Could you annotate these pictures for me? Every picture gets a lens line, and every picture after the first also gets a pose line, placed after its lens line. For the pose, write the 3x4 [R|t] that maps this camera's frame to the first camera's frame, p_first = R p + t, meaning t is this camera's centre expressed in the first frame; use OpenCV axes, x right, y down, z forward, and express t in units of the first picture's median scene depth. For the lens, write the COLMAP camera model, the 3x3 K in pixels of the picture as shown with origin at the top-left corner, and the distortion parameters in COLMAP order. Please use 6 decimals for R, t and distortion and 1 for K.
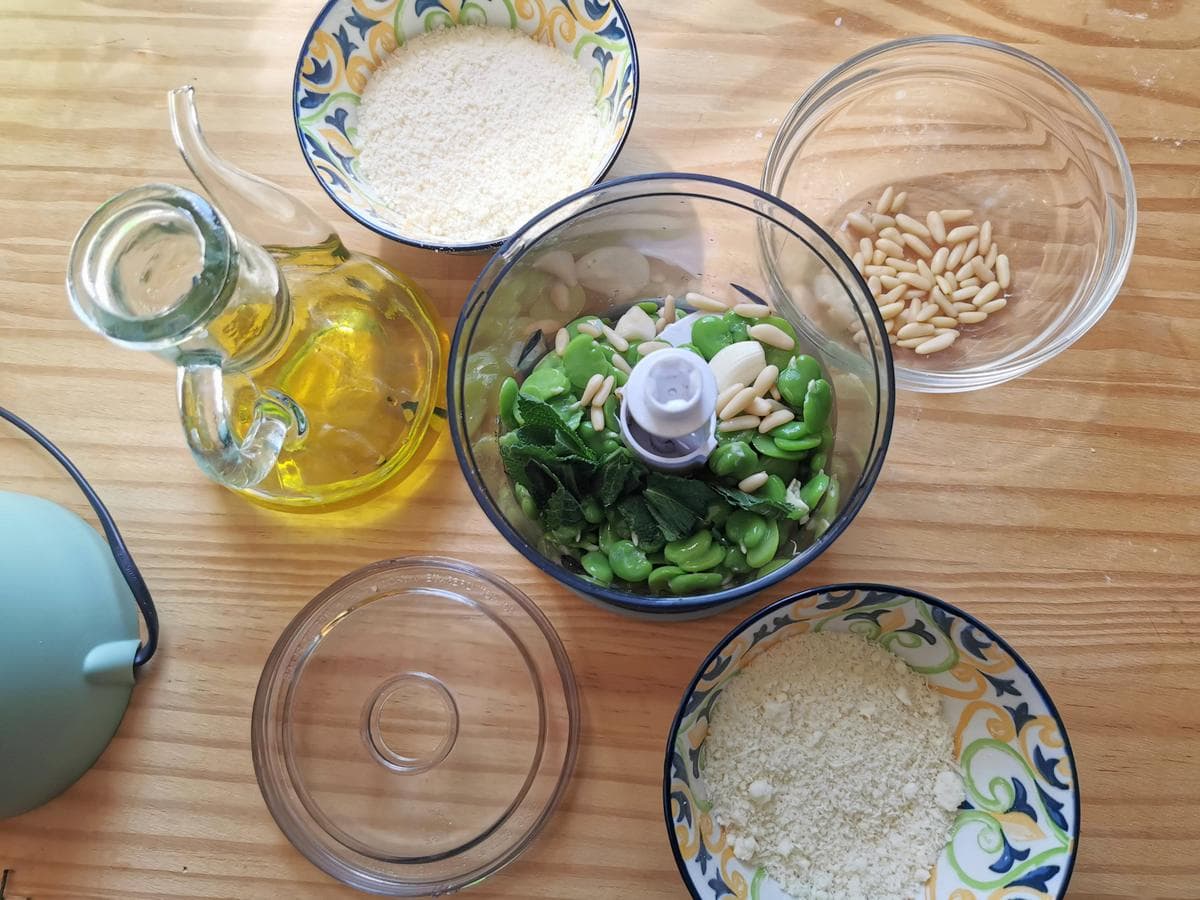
lens RADIAL K [[941.6, 0, 600.0], [0, 941.6, 450.0], [0, 0, 1]] dist [0.058706, -0.117433]
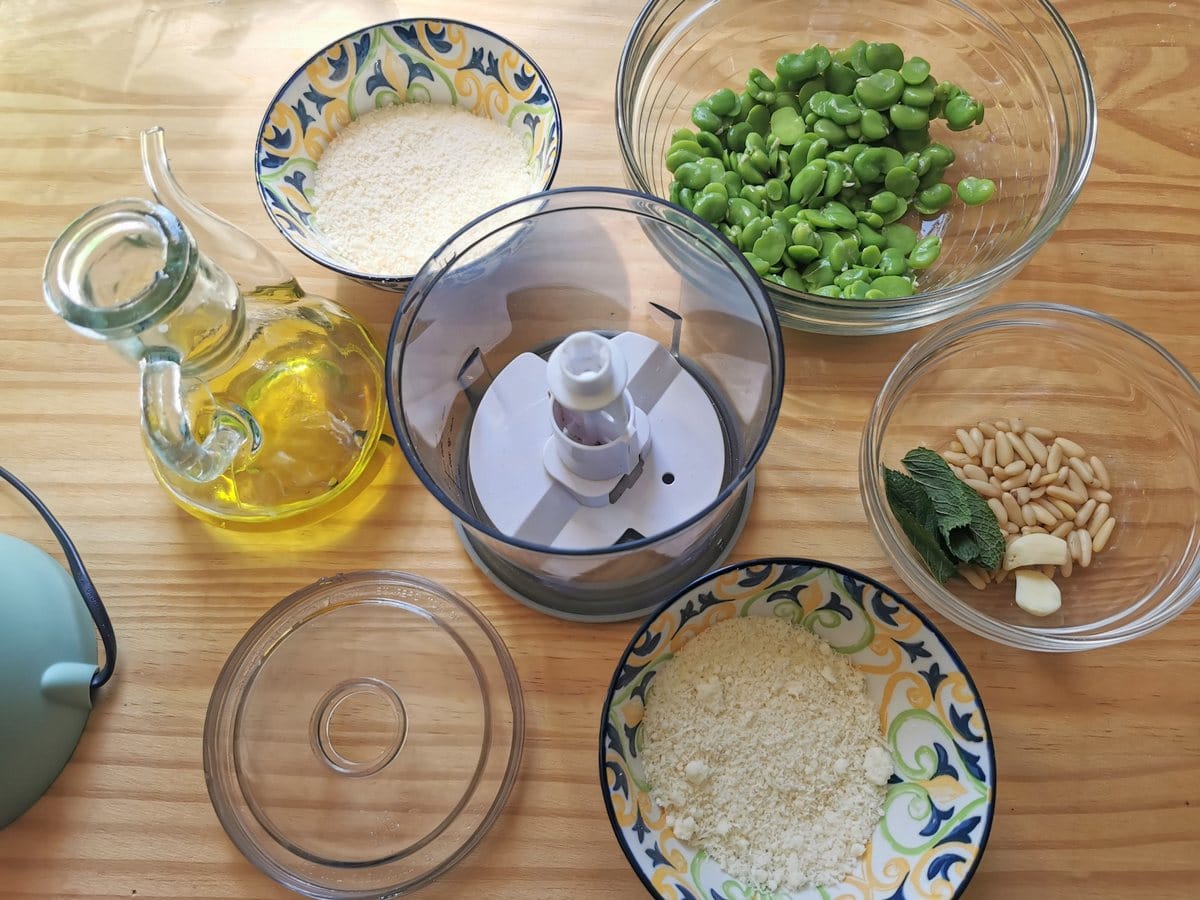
lens RADIAL K [[941.6, 0, 600.0], [0, 941.6, 450.0], [0, 0, 1]] dist [0.058706, -0.117433]
pose [[0.999171, -0.031984, 0.025167, 0.044875], [0.035321, 0.988680, -0.145820, 0.147889], [-0.020218, 0.146588, 0.988991, -0.068181]]
